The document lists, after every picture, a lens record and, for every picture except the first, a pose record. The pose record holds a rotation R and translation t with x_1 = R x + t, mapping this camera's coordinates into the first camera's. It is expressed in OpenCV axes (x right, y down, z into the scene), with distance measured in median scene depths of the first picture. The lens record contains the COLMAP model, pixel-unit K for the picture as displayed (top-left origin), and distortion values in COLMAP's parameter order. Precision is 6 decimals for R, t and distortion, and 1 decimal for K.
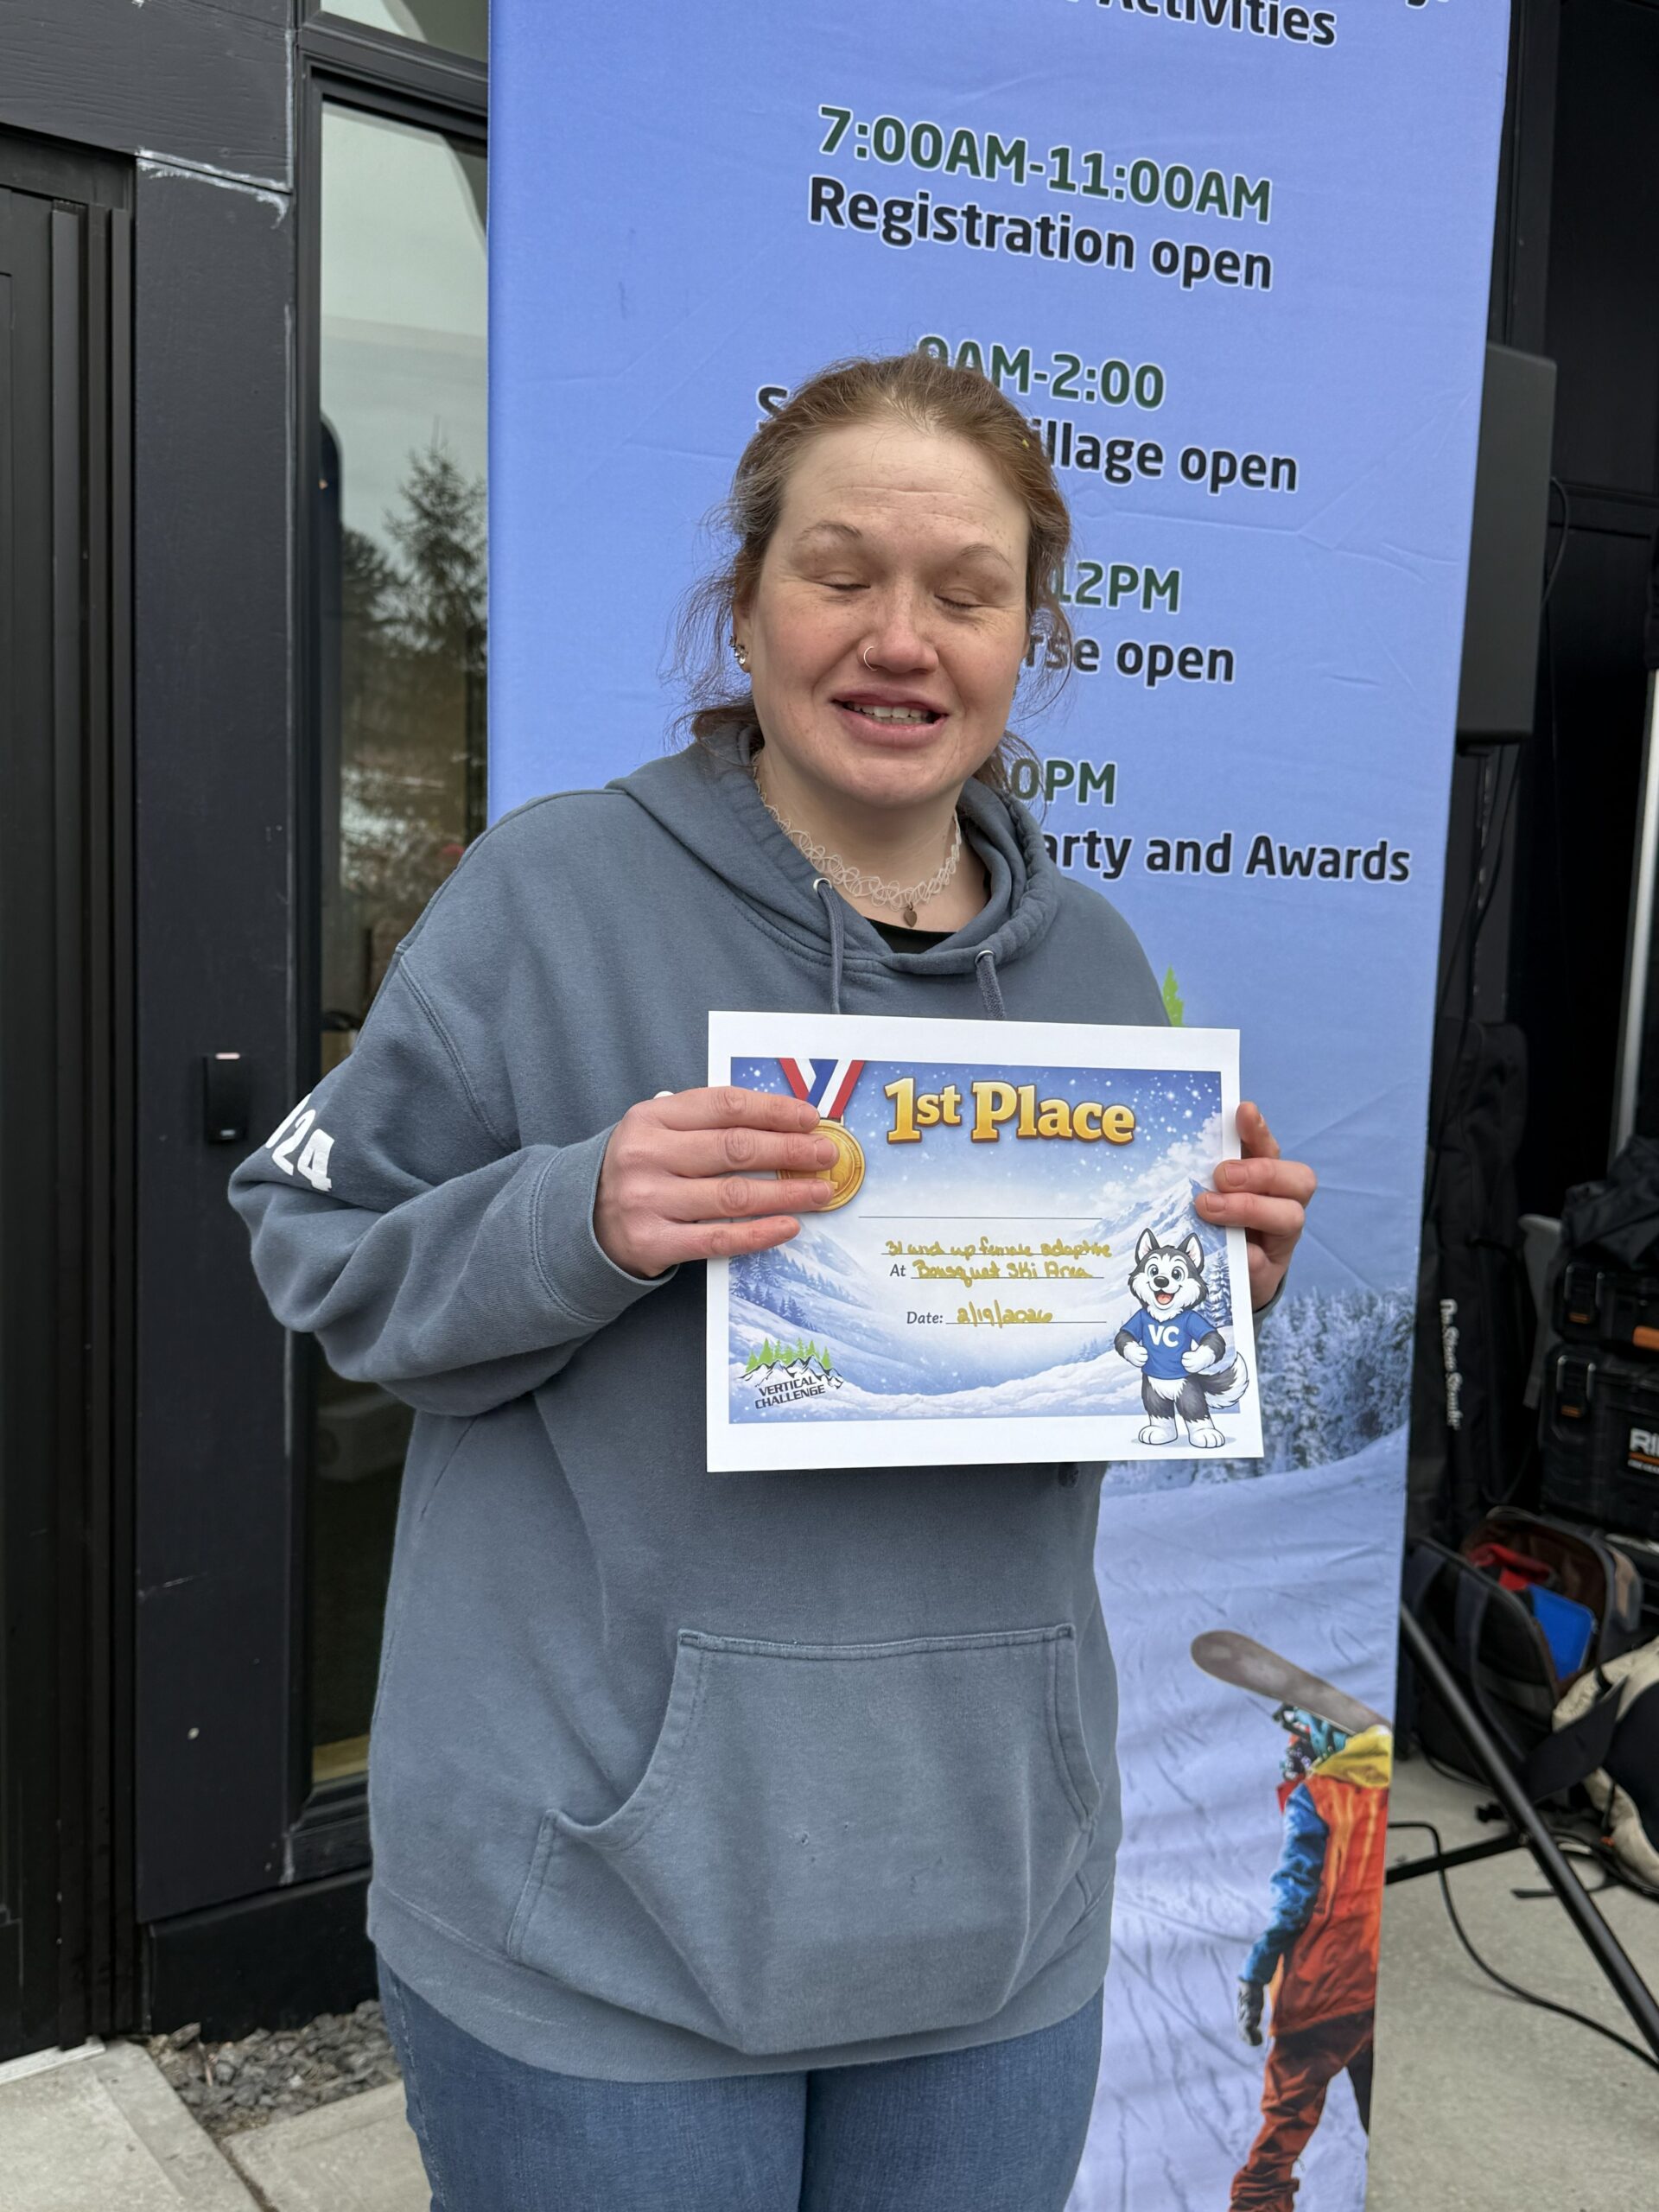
lens RADIAL K [[2094.0, 0, 831.2], [0, 2094.0, 1109.5], [0, 0, 1]] dist [0.184565, -0.485020]
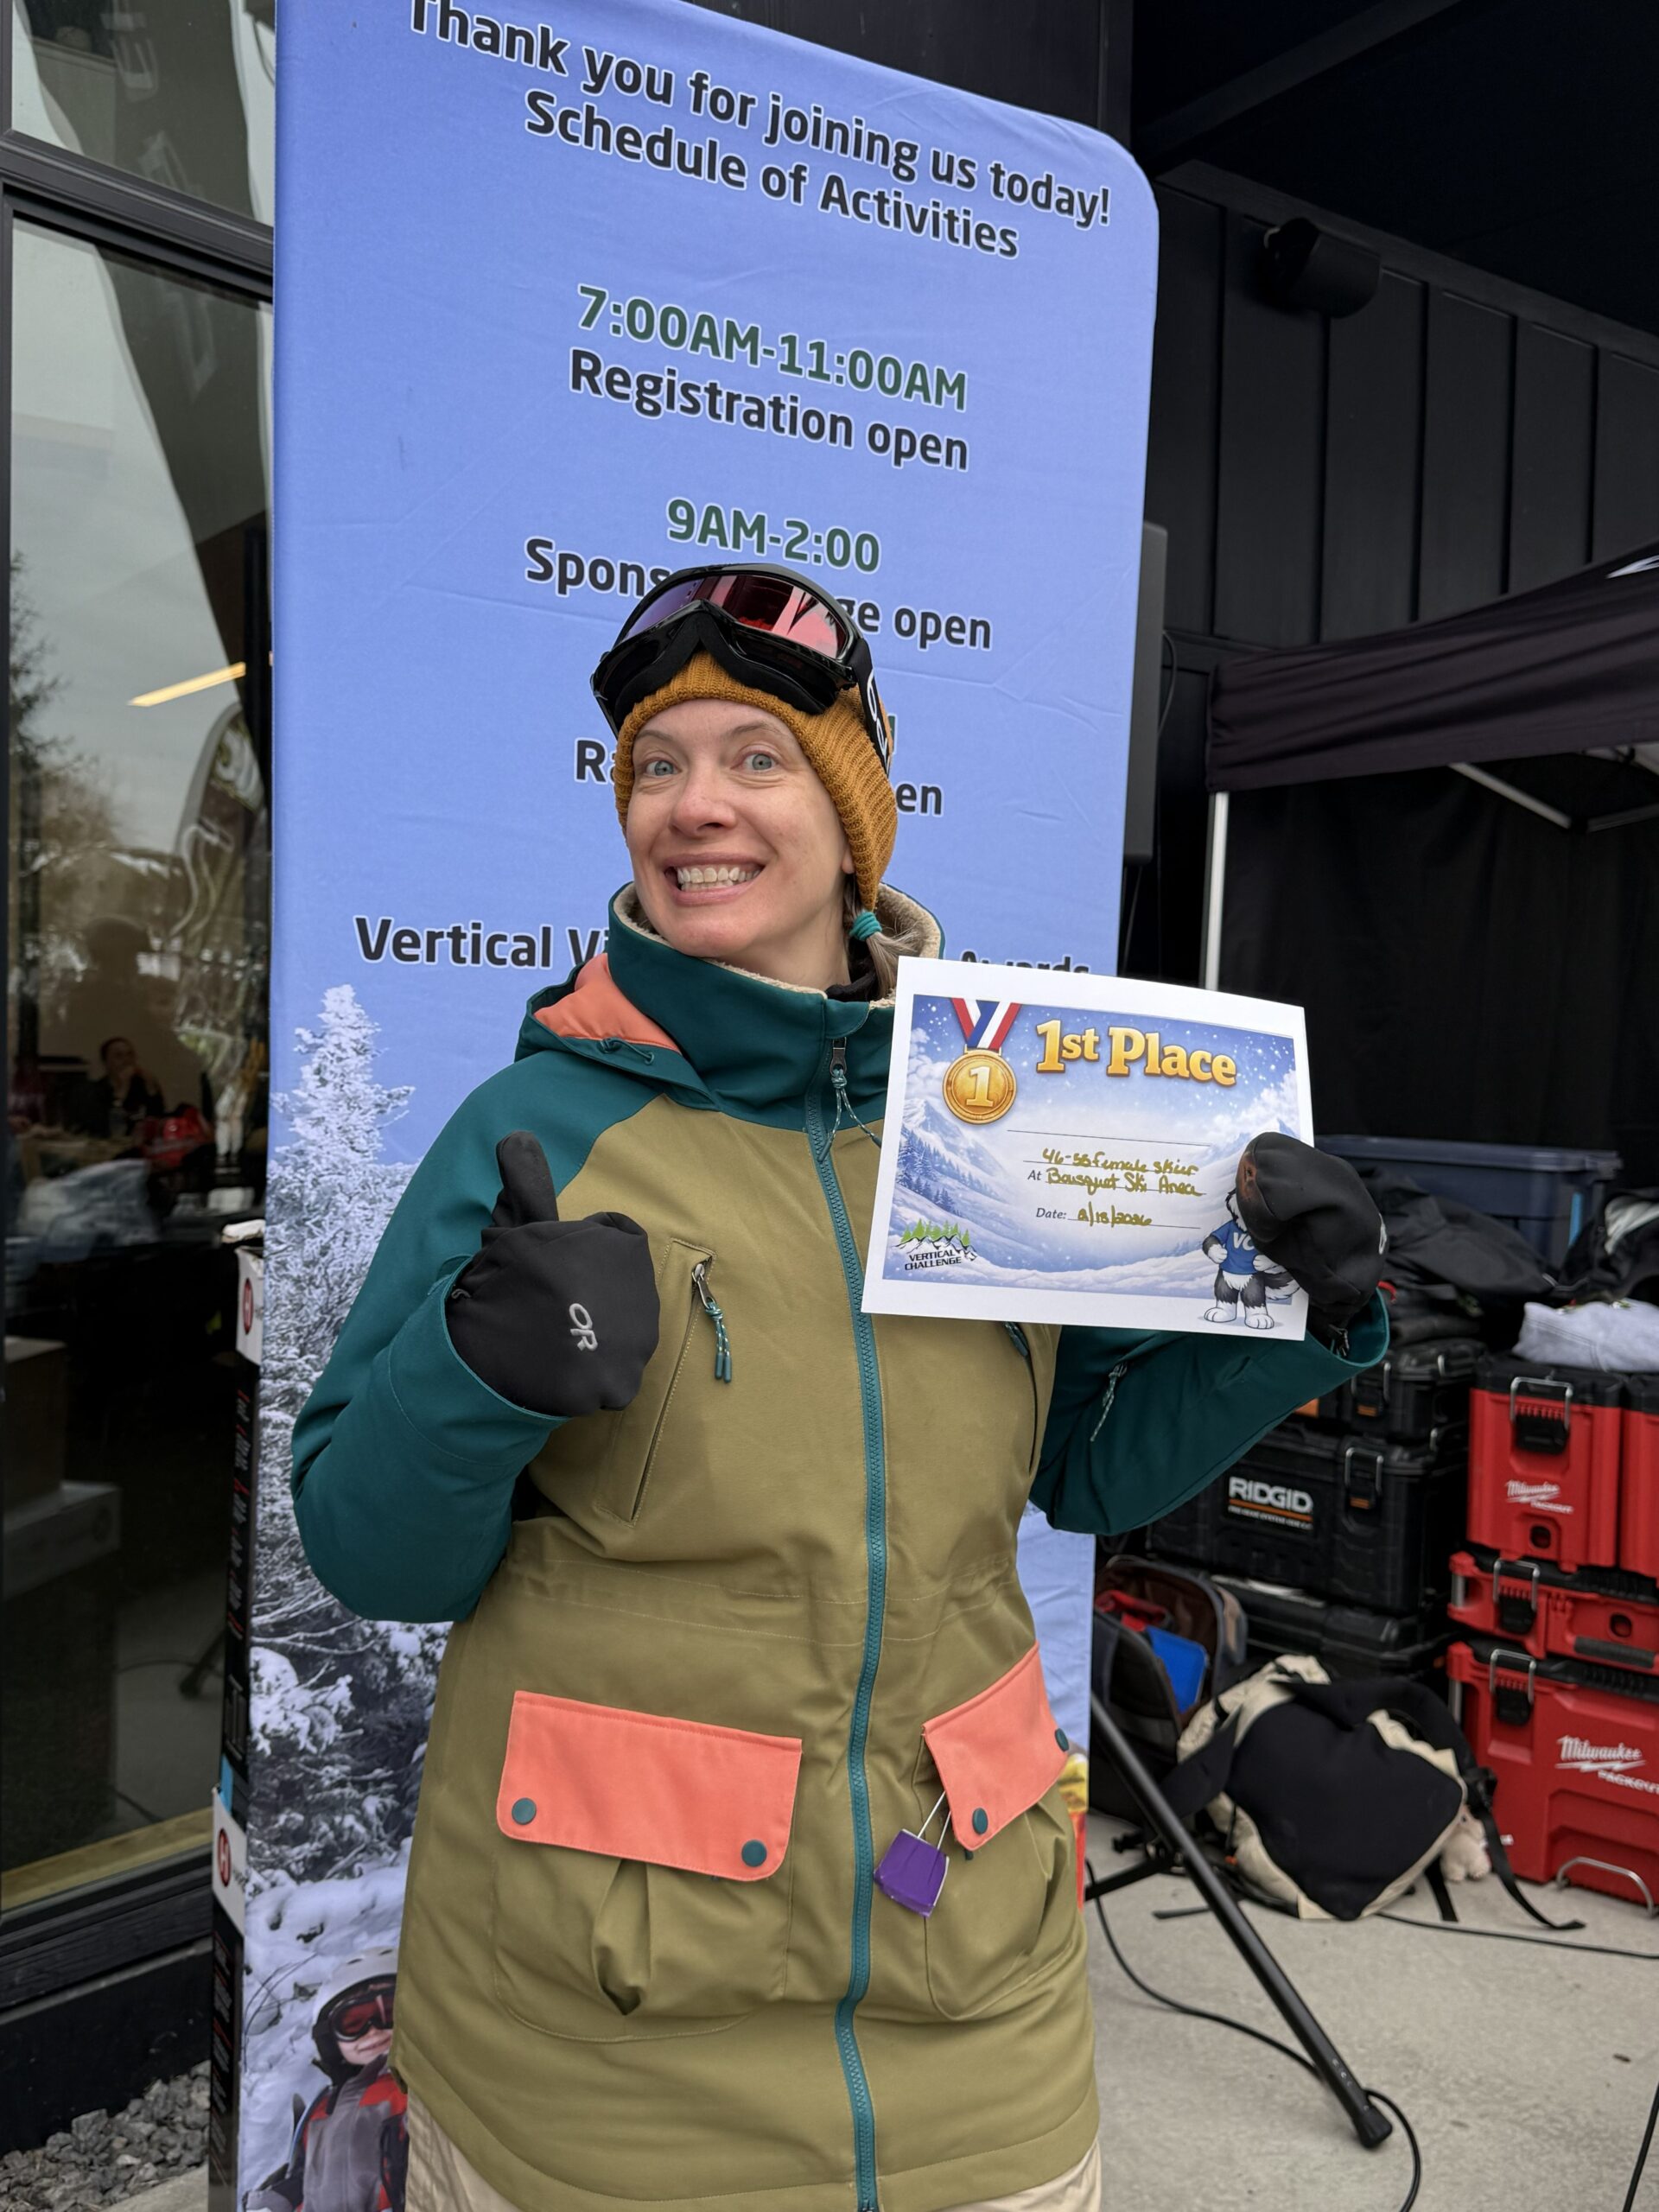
lens RADIAL K [[2090.6, 0, 837.9], [0, 2090.6, 1108.2], [0, 0, 1]] dist [0.189815, -0.466837]
pose [[0.976744, -0.011859, 0.214079, -0.096186], [0.020812, 0.998998, -0.039613, -0.004048], [-0.213395, 0.043147, 0.976013, -0.060906]]
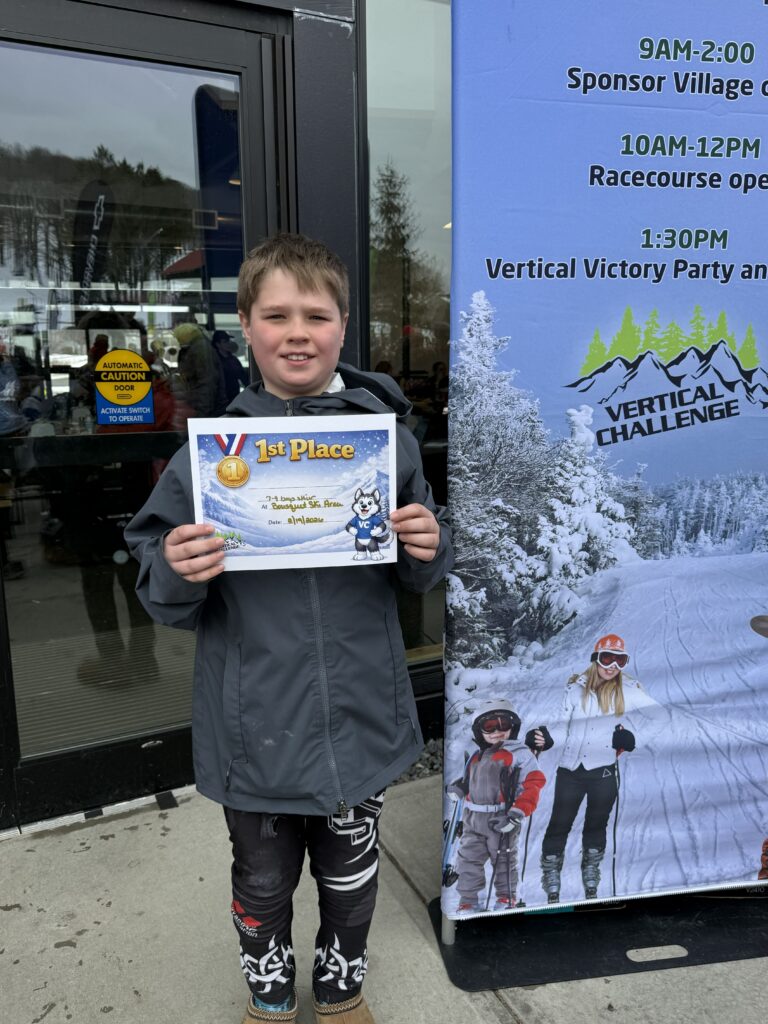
lens RADIAL K [[818.6, 0, 376.9], [0, 818.6, 506.9], [0, 0, 1]] dist [0.076303, -0.096306]
pose [[0.980183, -0.004743, -0.198036, -0.051322], [0.022715, 0.995810, 0.088579, 0.037213], [0.196786, -0.091322, 0.976184, 0.042426]]
